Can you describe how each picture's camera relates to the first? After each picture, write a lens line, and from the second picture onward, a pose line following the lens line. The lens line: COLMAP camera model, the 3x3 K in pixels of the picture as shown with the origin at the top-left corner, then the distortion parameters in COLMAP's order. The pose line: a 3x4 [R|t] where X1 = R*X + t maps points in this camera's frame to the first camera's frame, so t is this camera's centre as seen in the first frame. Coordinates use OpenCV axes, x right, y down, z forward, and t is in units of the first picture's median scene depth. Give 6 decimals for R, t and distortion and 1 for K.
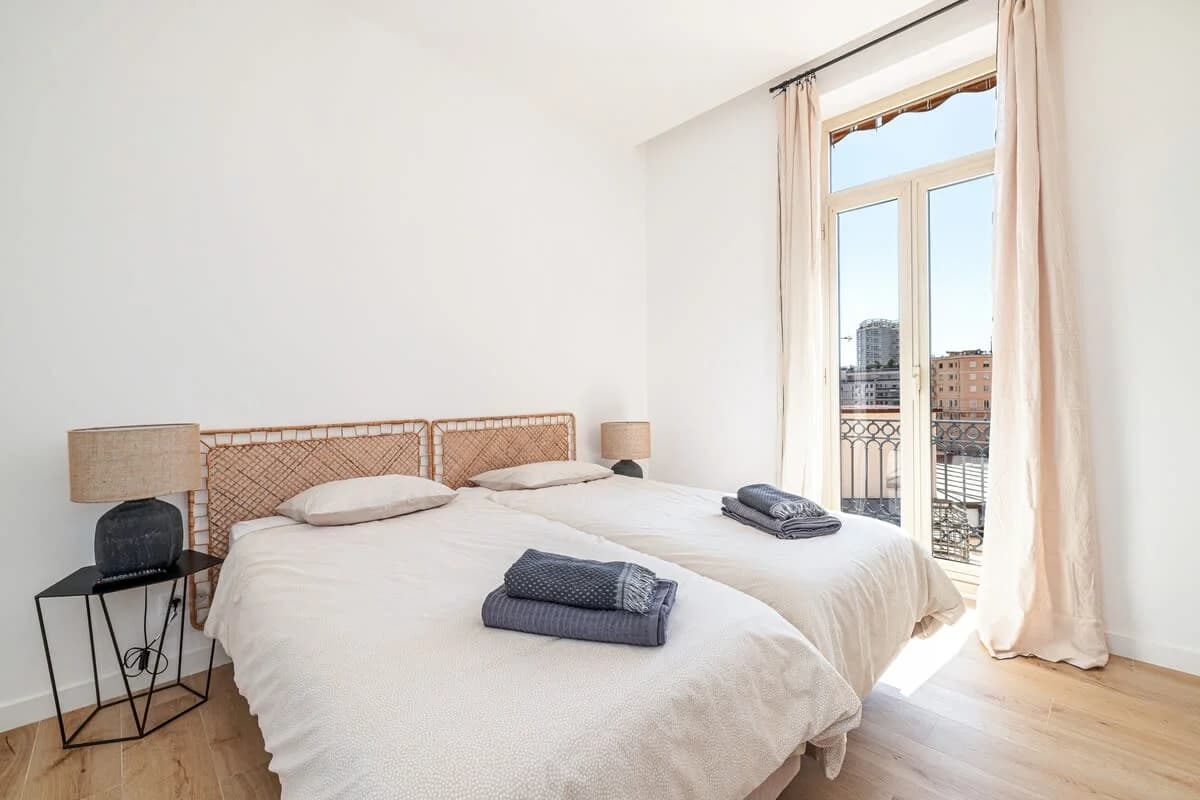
lens RADIAL K [[511.4, 0, 604.2], [0, 511.4, 393.4], [0, 0, 1]] dist [-0.001881, -0.000248]
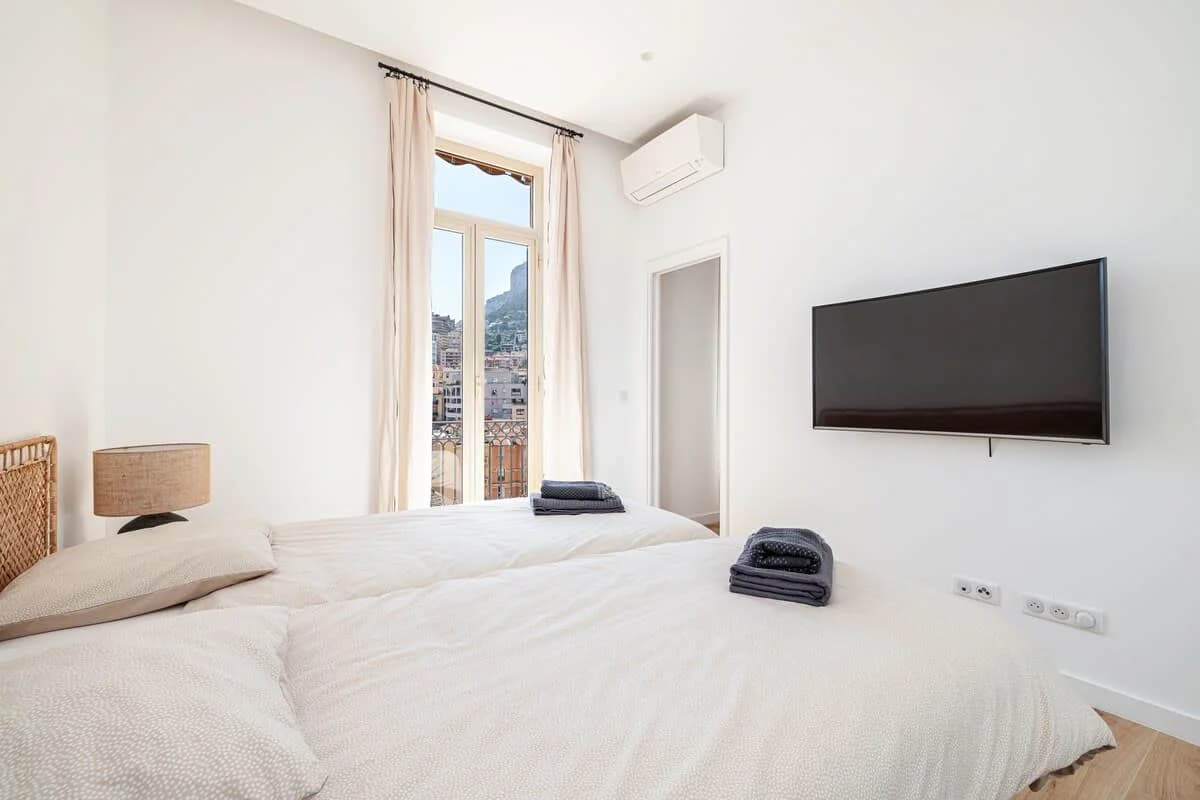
lens RADIAL K [[511.4, 0, 604.2], [0, 511.4, 393.4], [0, 0, 1]] dist [-0.001881, -0.000248]
pose [[0.150635, 0.015945, 0.988461, -0.530112], [0.000805, 0.999868, -0.016252, 0.006888], [-0.988589, 0.003244, 0.150603, 0.496236]]
